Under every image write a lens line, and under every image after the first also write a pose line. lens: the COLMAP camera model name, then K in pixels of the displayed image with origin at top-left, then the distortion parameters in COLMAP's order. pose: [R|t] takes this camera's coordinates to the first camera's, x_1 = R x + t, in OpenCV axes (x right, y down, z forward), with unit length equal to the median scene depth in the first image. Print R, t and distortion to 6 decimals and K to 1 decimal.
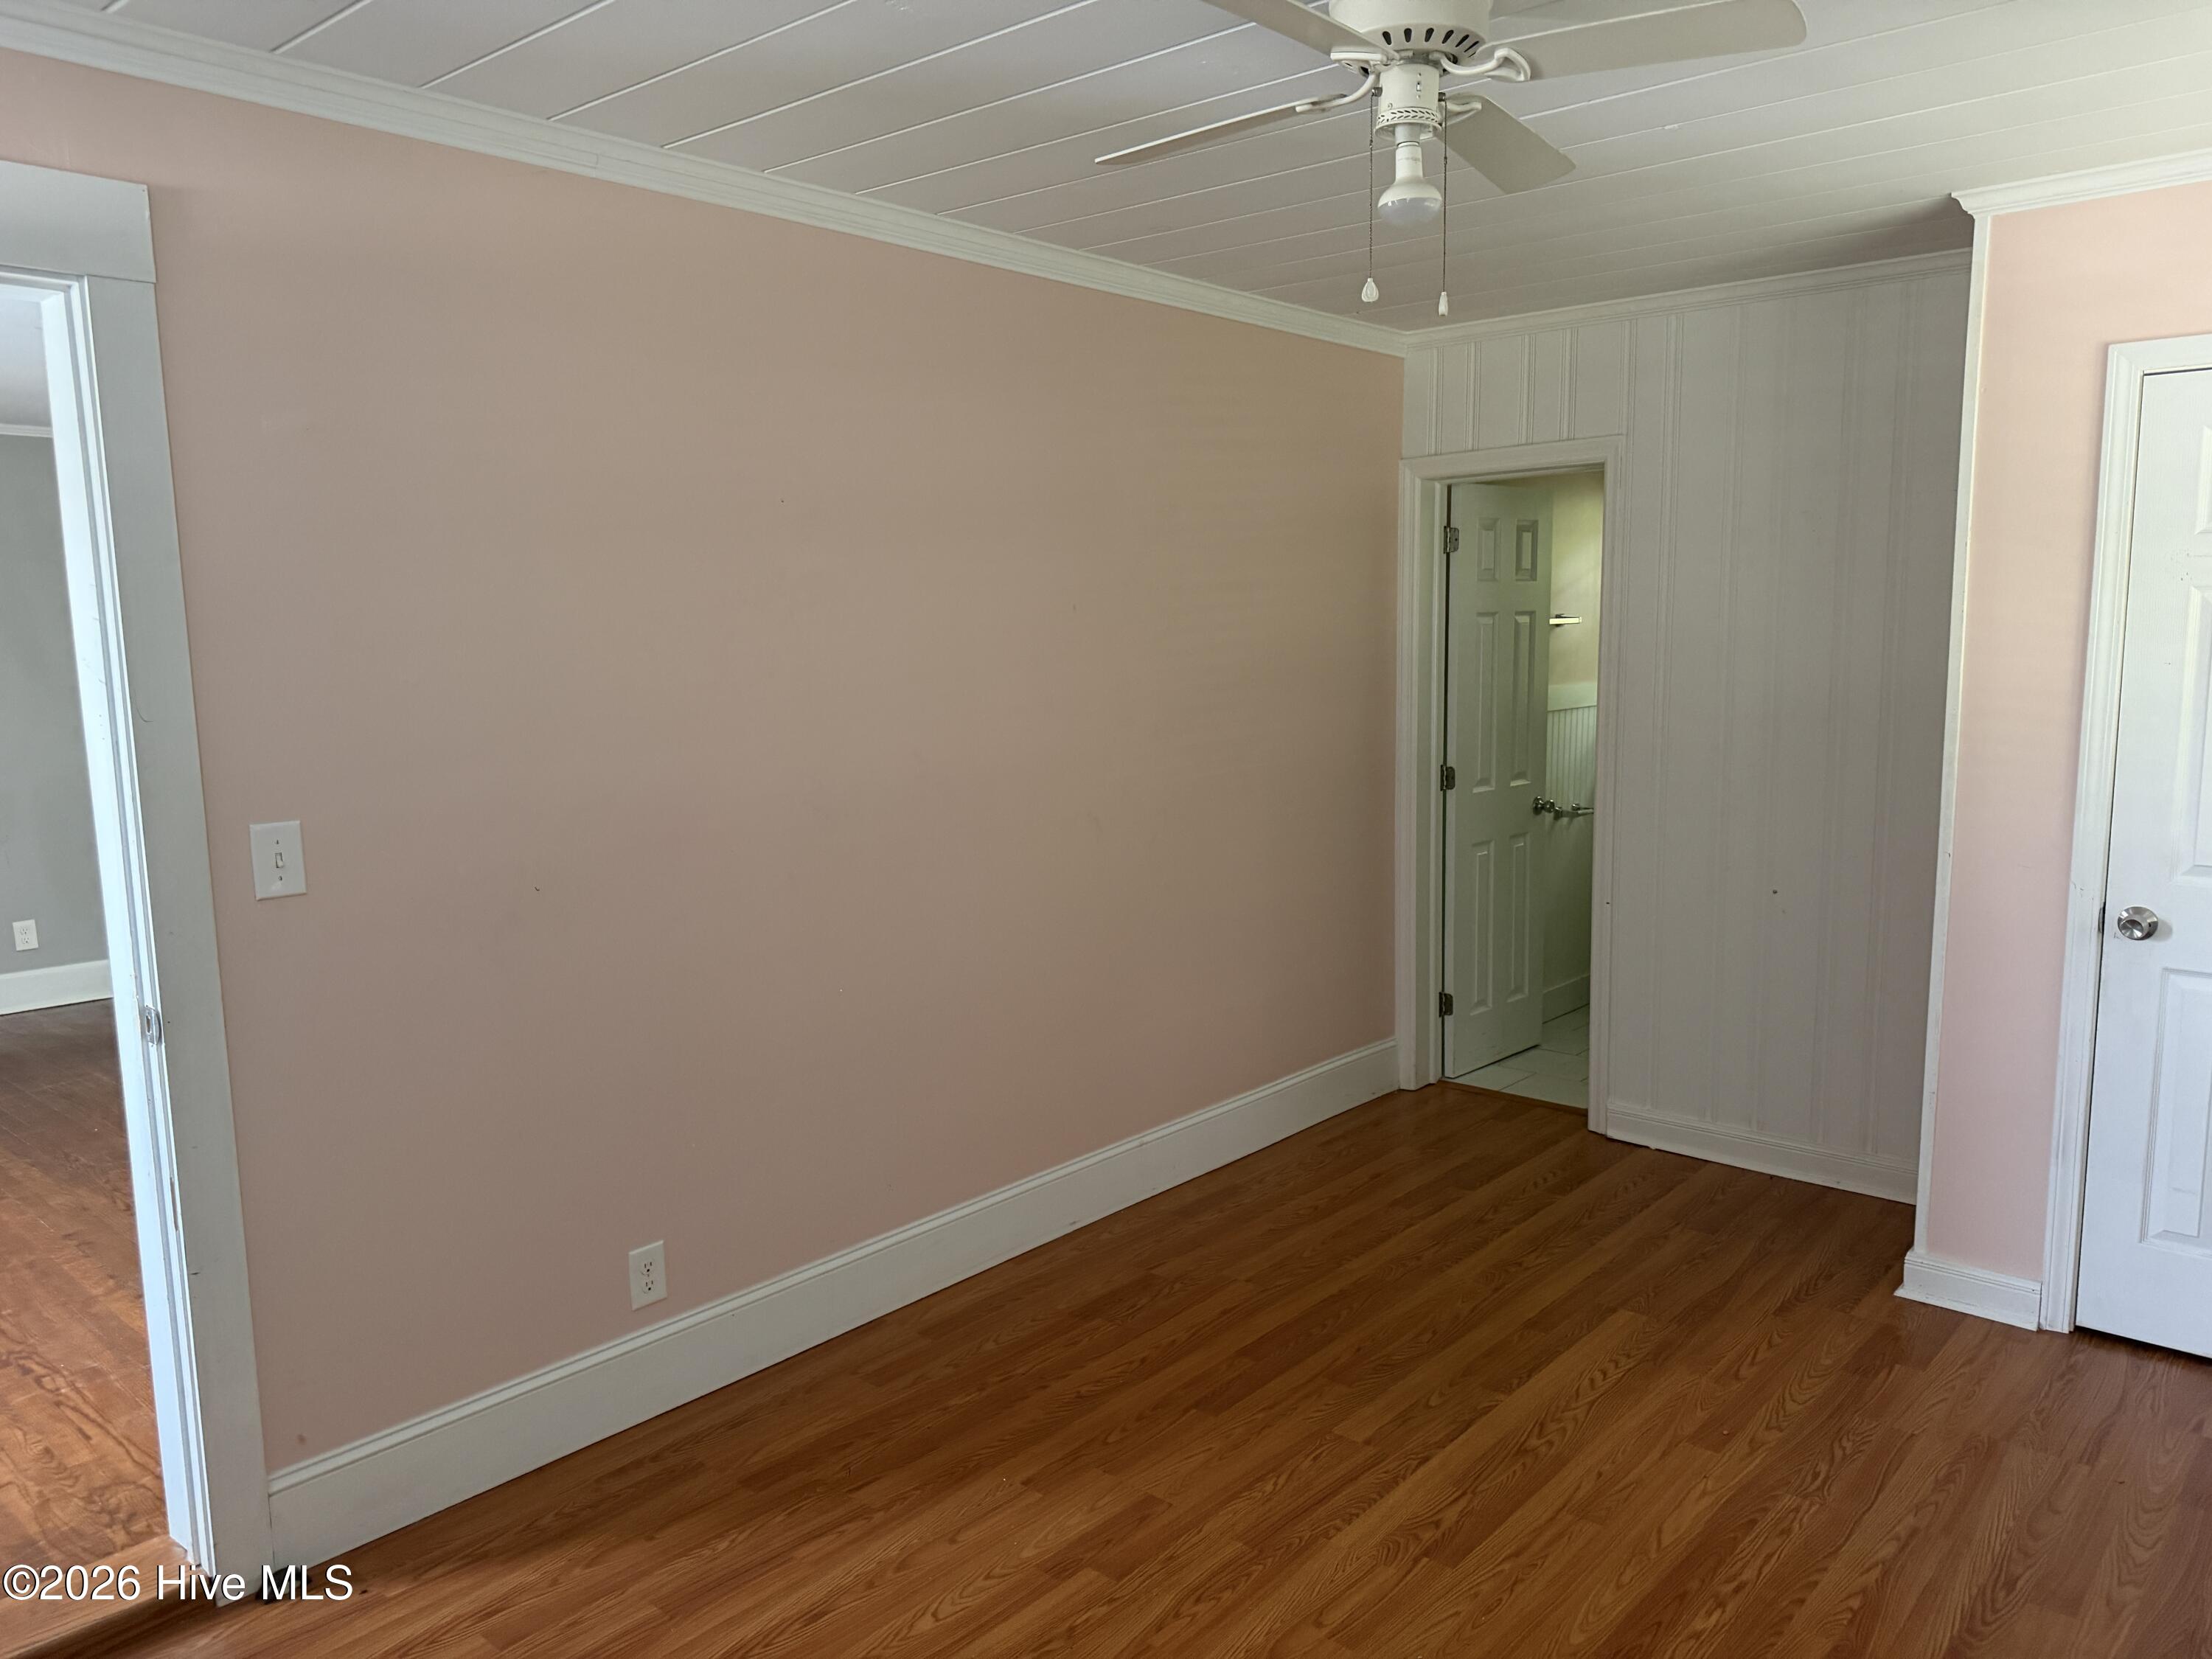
lens RADIAL K [[1573.9, 0, 1115.3], [0, 1573.9, 844.6], [0, 0, 1]] dist [0.040265, -0.061288]
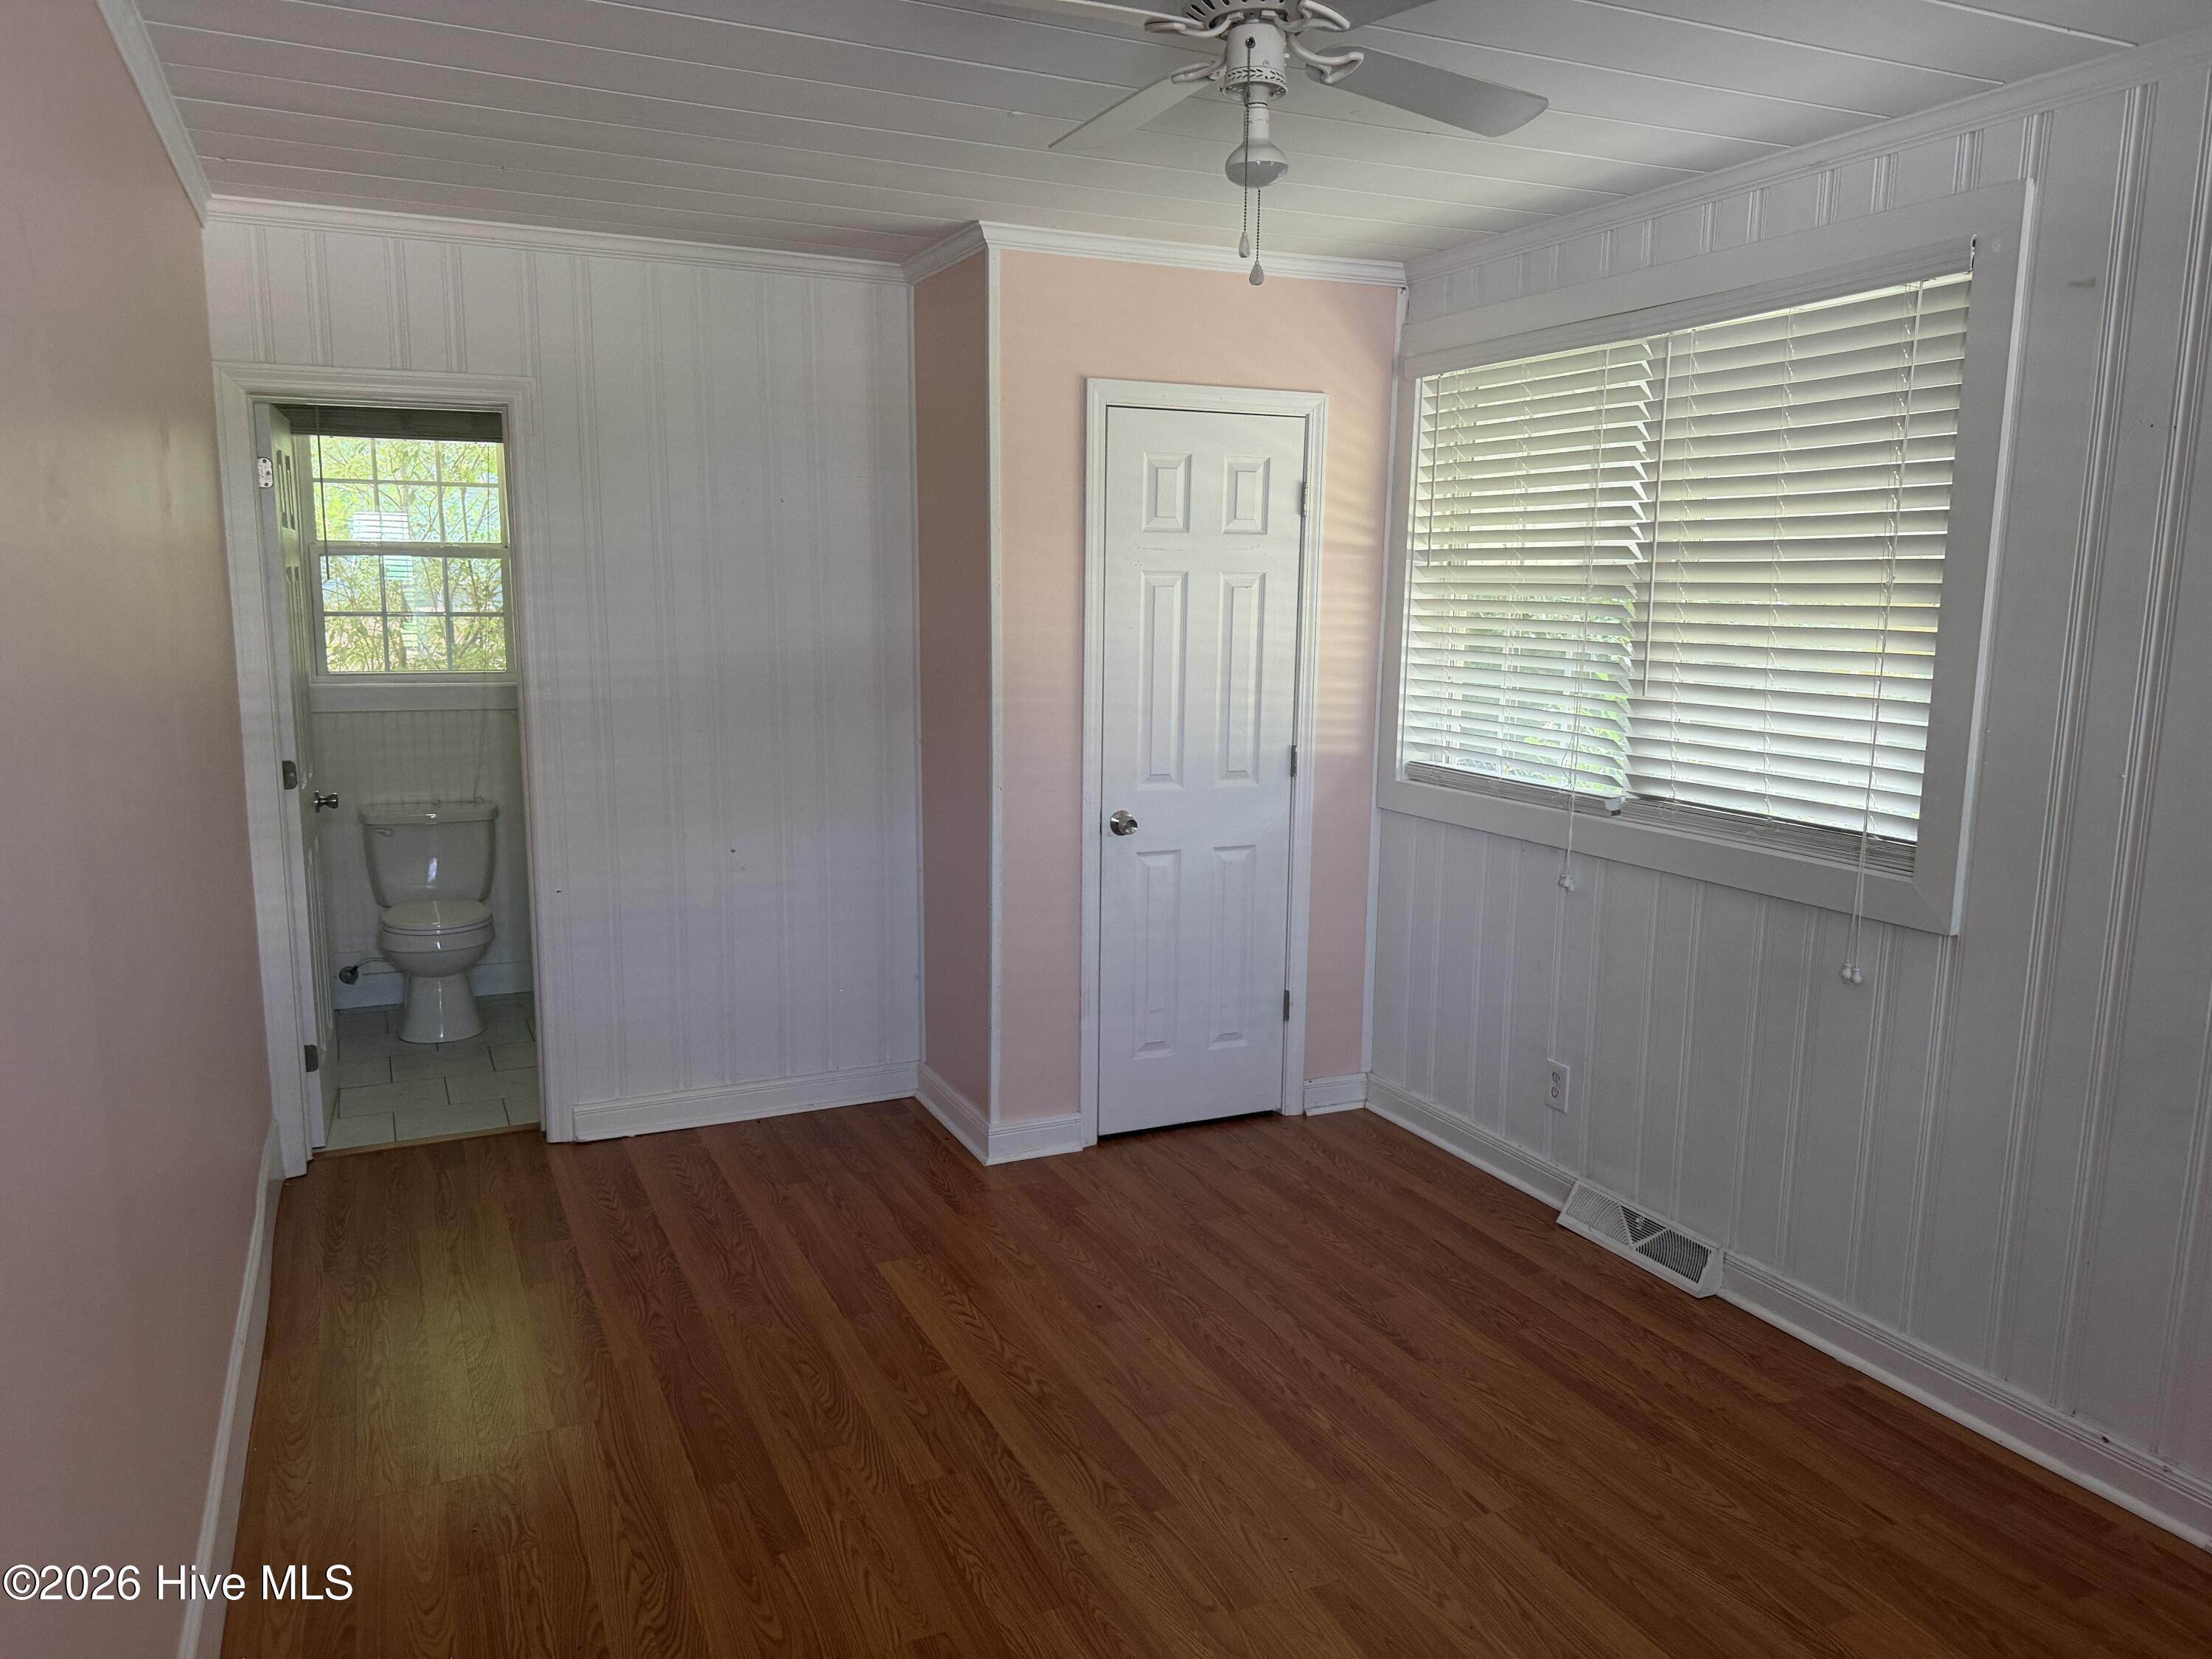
lens RADIAL K [[1564.3, 0, 1106.0], [0, 1564.3, 829.5], [0, 0, 1]] dist [0.182968, -0.280109]
pose [[0.413117, -0.130470, 0.901283, -0.560336], [0.116332, 0.989137, 0.089865, -0.065903], [-0.903217, 0.067723, 0.423807, 0.455376]]
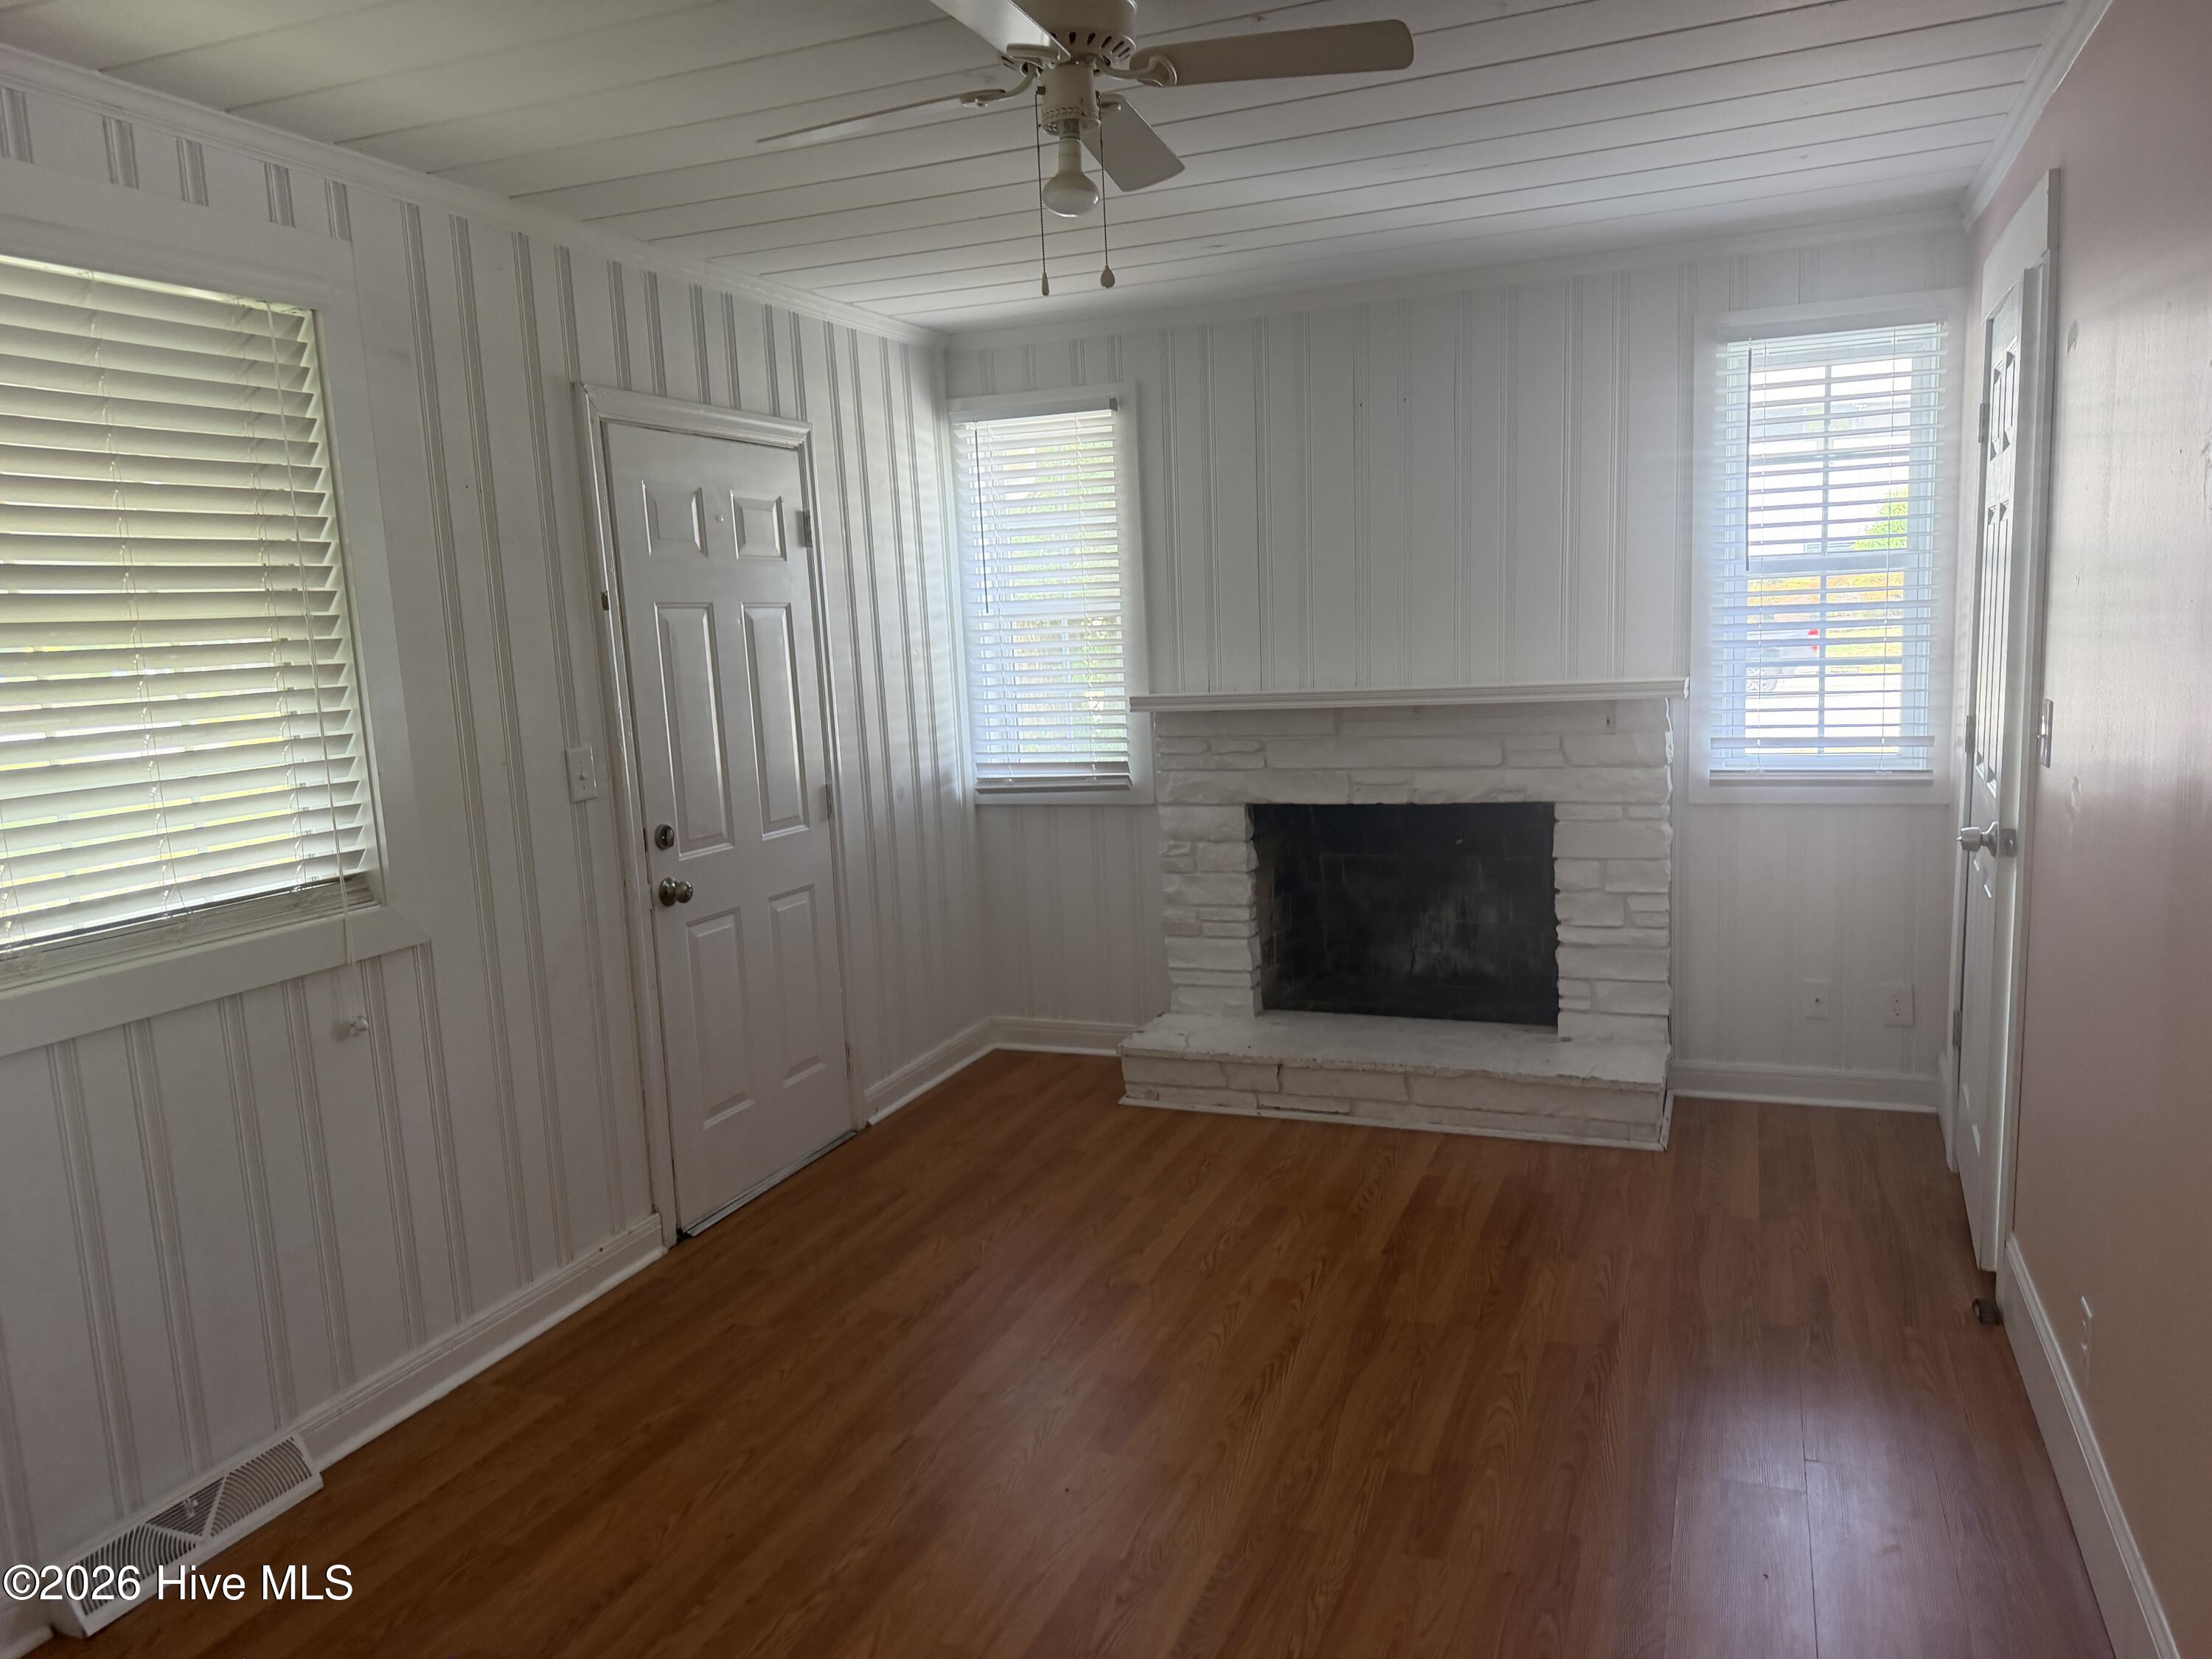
lens RADIAL K [[1564.3, 0, 1106.0], [0, 1564.3, 829.5], [0, 0, 1]] dist [0.182968, -0.280109]
pose [[-0.948417, 0.101506, -0.300337, 0.369500], [0.015960, 0.961442, 0.274544, -0.198491], [0.316624, 0.255588, -0.913468, 1.443757]]
